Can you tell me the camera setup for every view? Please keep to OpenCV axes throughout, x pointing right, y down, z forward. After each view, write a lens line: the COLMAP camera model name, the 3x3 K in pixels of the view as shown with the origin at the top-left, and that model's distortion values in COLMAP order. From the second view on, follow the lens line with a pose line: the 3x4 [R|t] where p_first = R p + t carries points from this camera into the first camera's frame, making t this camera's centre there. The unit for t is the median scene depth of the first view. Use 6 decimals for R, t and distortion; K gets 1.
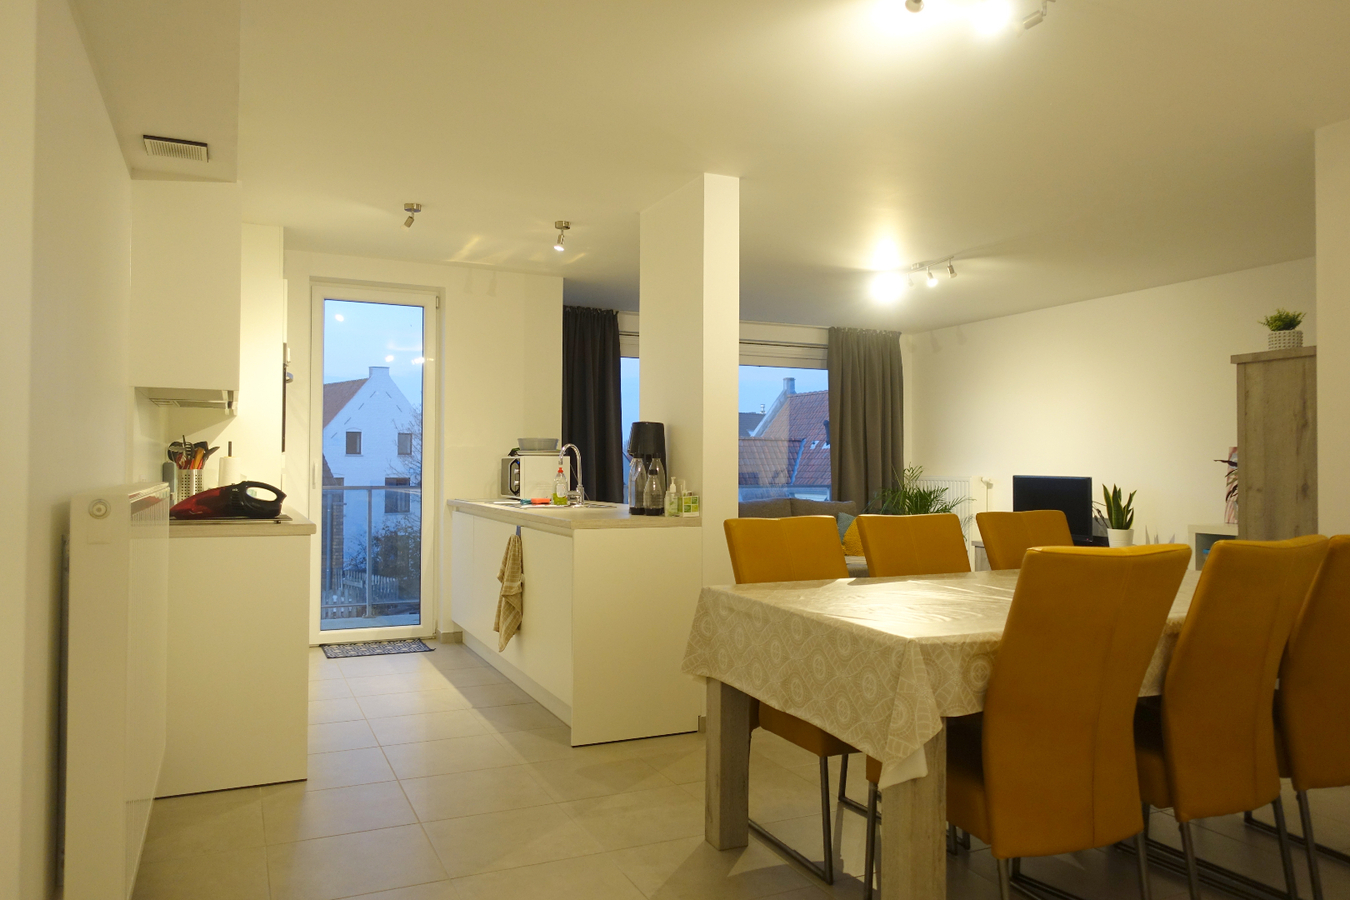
lens RADIAL K [[955.3, 0, 700.1], [0, 955.3, 440.1], [0, 0, 1]] dist [0.004427, -0.029287]
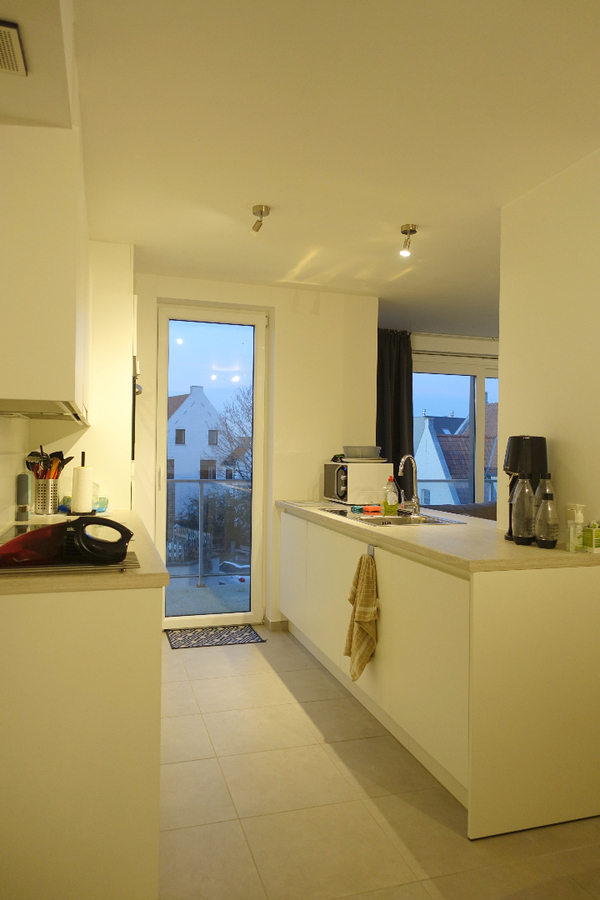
lens RADIAL K [[636.9, 0, 307.6], [0, 636.9, 438.6], [0, 0, 1]] dist [0.004427, -0.029287]
pose [[0.988991, 0.004642, -0.147900, -0.125182], [-0.003673, 0.999970, 0.006823, -0.014863], [0.147928, -0.006205, 0.988979, 0.293301]]
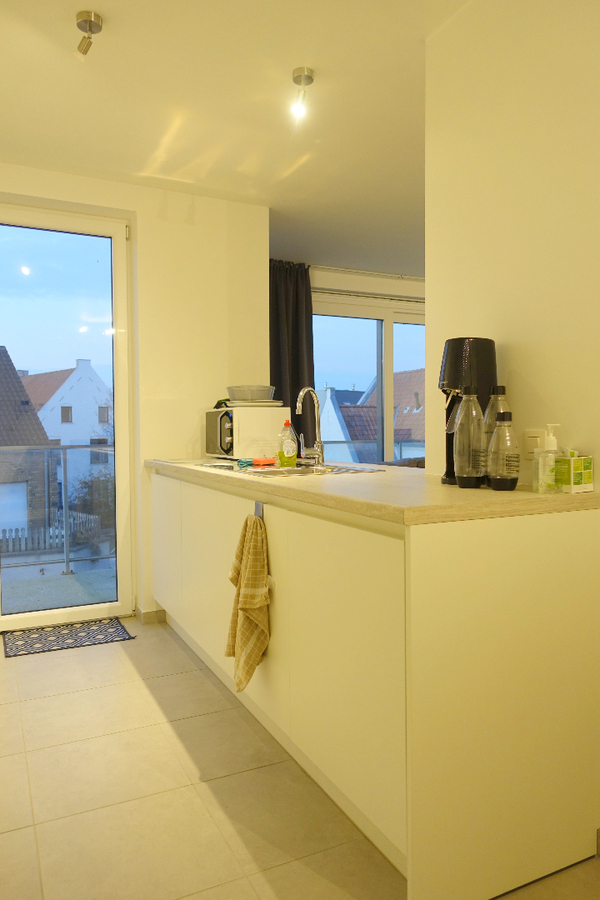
lens RADIAL K [[636.9, 0, 326.1], [0, 636.9, 435.9], [0, 0, 1]] dist [0.004427, -0.029287]
pose [[0.999294, -0.014541, 0.034649, -0.123825], [0.013167, 0.999131, 0.039545, 0.020129], [-0.035194, -0.039061, 0.998617, 0.432404]]
